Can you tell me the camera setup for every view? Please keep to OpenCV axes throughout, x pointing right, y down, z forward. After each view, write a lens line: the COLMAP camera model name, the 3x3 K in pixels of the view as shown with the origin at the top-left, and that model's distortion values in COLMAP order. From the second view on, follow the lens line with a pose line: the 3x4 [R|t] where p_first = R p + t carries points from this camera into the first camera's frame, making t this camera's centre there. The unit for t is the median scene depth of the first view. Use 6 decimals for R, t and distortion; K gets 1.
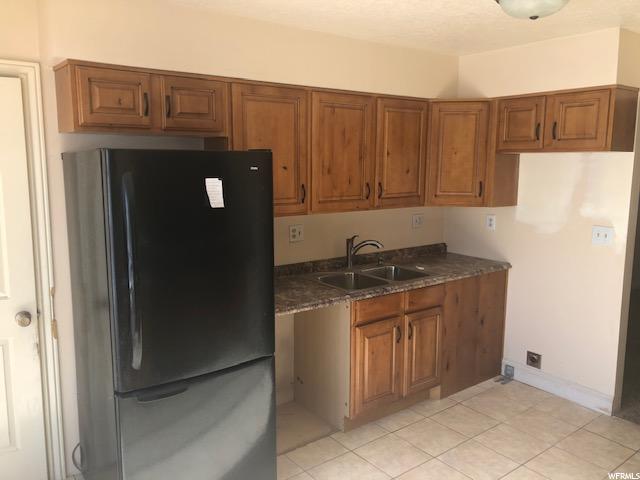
lens RADIAL K [[525.0, 0, 315.0], [0, 525.0, 242.0], [0, 0, 1]] dist [0.052143, -0.041566]
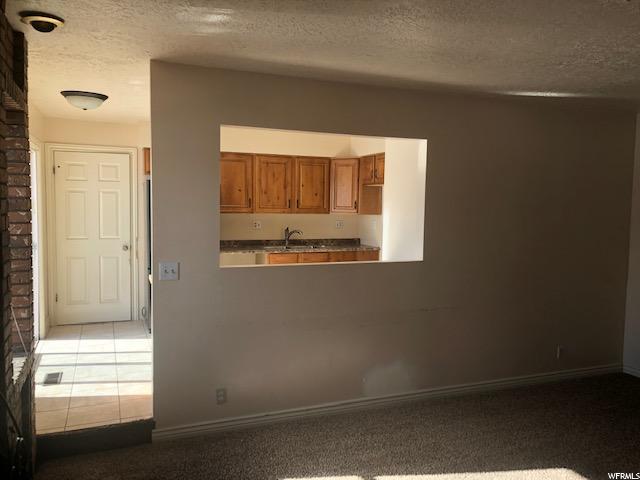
lens RADIAL K [[525.0, 0, 325.9], [0, 525.0, 250.1], [0, 0, 1]] dist [0.052143, -0.041566]
pose [[0.975088, 0.028123, -0.220027, 0.680171], [-0.042941, 0.997098, -0.062856, 0.197842], [0.217621, 0.070738, 0.973467, -0.898115]]
